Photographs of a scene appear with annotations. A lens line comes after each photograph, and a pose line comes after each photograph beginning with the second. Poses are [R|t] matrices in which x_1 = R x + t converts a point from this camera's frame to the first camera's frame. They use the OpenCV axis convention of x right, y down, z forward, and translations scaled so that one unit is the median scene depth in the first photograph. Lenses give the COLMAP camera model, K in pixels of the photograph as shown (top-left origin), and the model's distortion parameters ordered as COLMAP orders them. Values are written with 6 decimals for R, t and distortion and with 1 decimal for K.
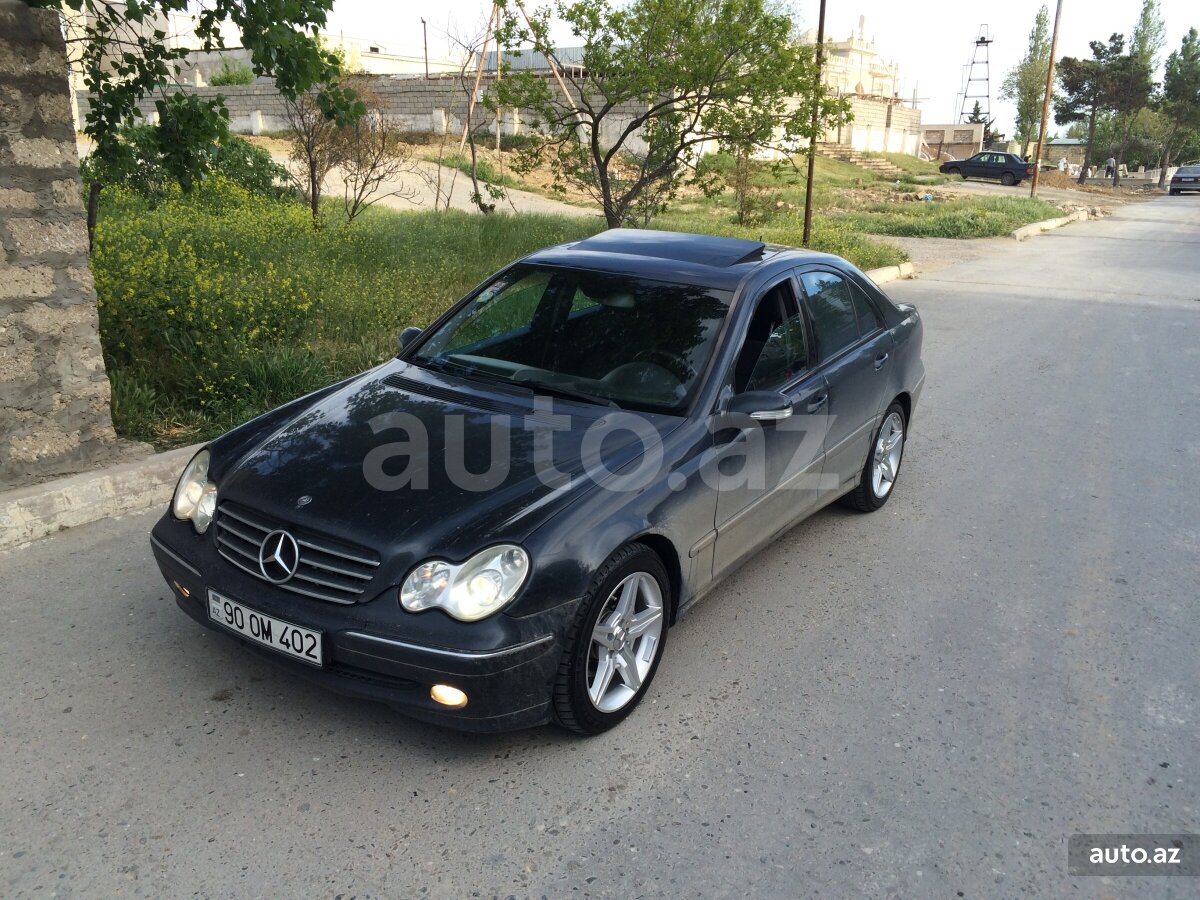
lens RADIAL K [[1026.0, 0, 596.7], [0, 1026.0, 451.8], [0, 0, 1]] dist [0.110189, -0.155305]
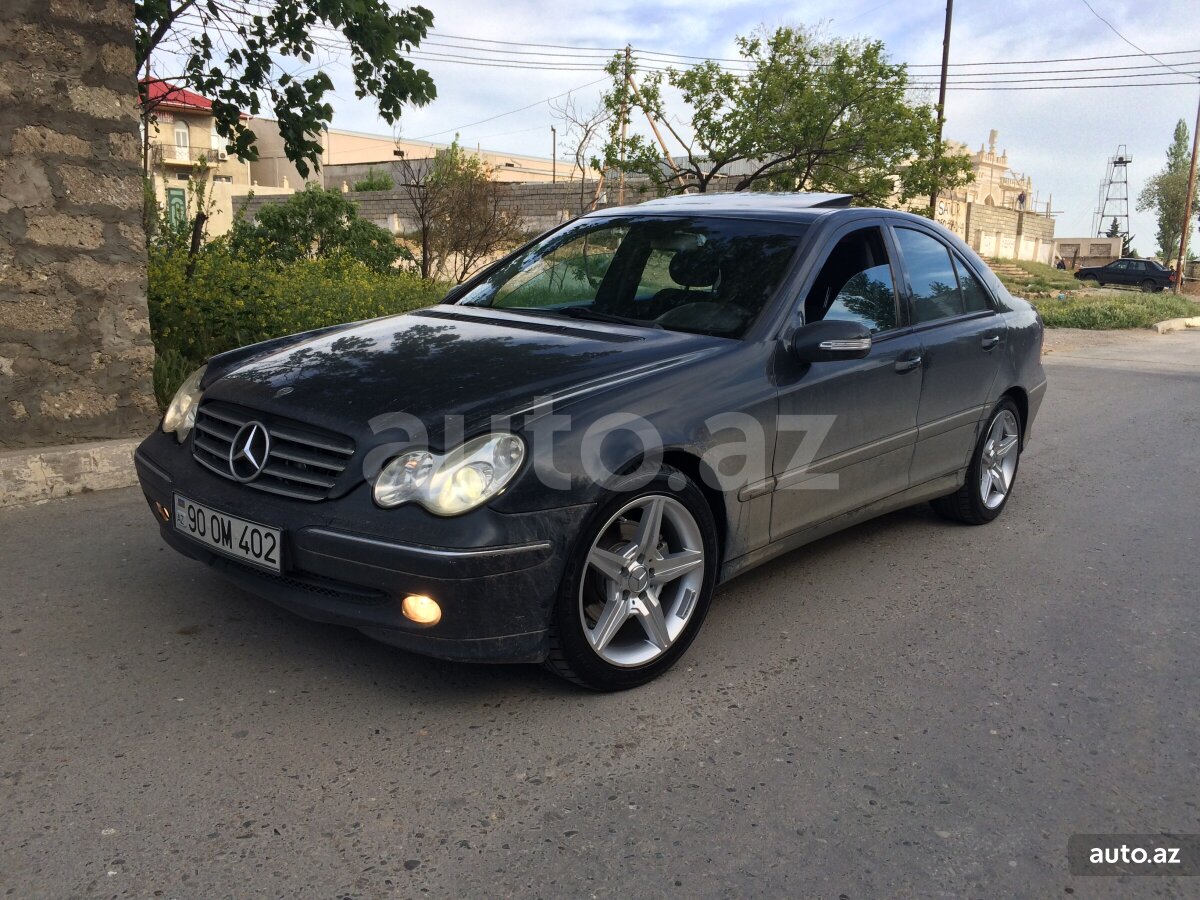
lens RADIAL K [[1026.0, 0, 602.5], [0, 1026.0, 450.6], [0, 0, 1]] dist [0.110189, -0.155305]
pose [[0.993276, 0.032862, -0.111006, 0.074058], [-0.045269, 0.992770, -0.111170, 0.166763], [0.106551, 0.115448, 0.987582, 0.161308]]
